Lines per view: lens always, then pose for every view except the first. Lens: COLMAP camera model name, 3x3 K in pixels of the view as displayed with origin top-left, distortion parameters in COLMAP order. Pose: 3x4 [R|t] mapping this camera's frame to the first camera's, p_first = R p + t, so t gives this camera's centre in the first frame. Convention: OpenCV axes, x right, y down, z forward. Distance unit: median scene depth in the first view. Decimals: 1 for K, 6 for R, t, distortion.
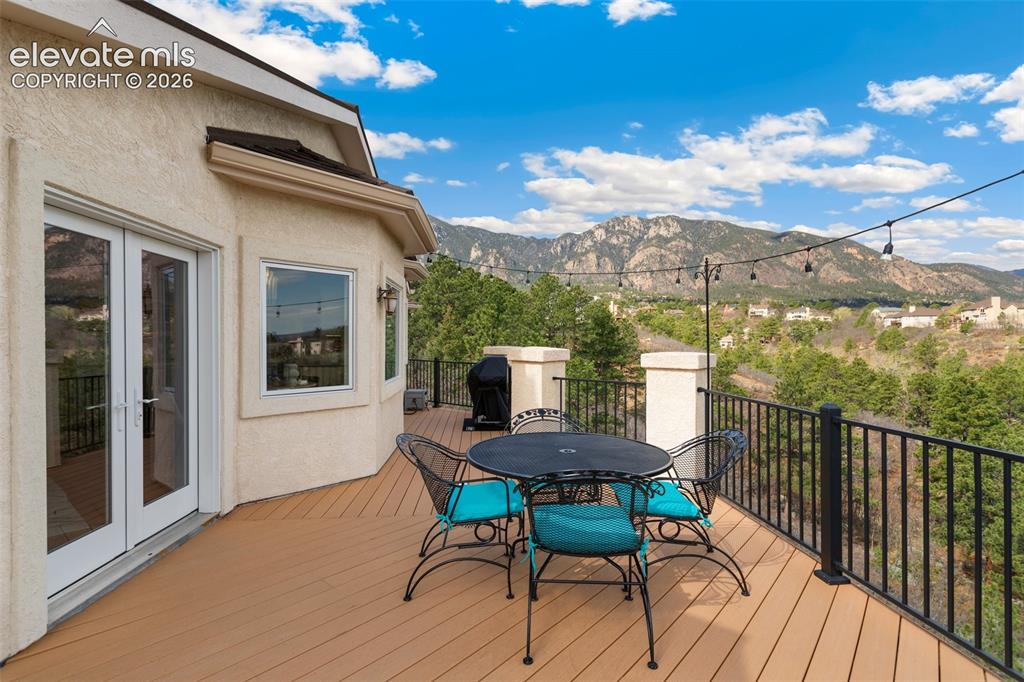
lens RADIAL K [[484.0, 0, 517.8], [0, 484.0, 346.3], [0, 0, 1]] dist [0.001926, -0.000603]
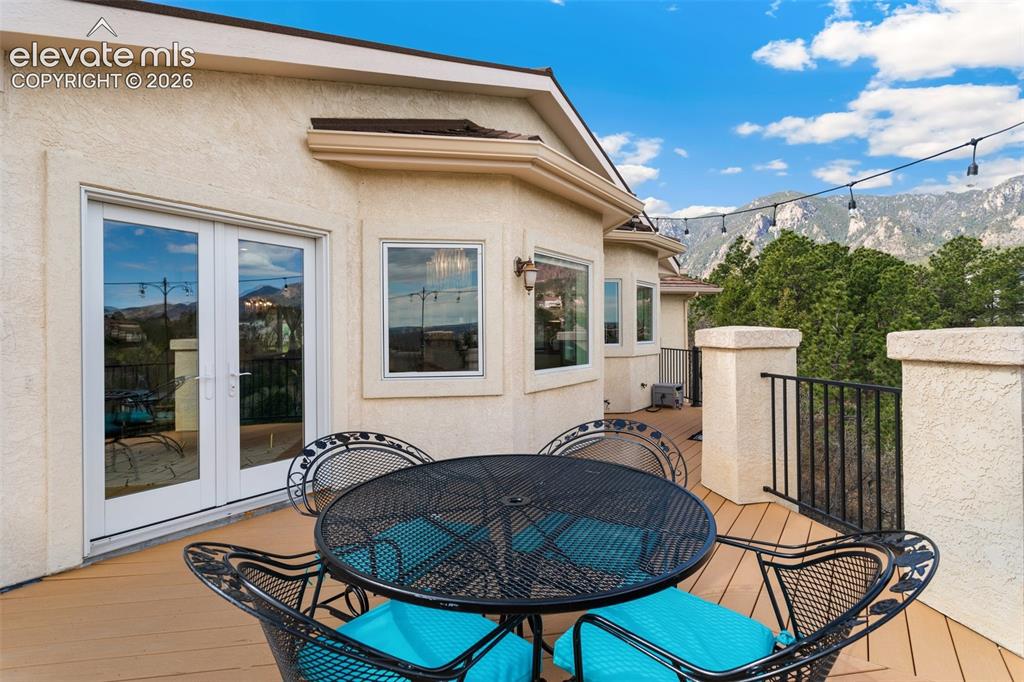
lens RADIAL K [[484.0, 0, 516.5], [0, 484.0, 335.5], [0, 0, 1]] dist [0.001926, -0.000603]
pose [[0.764869, -0.006880, -0.644149, 0.321266], [0.002182, 0.999965, -0.008090, 0.025010], [0.644182, 0.004782, 0.764857, 0.411545]]
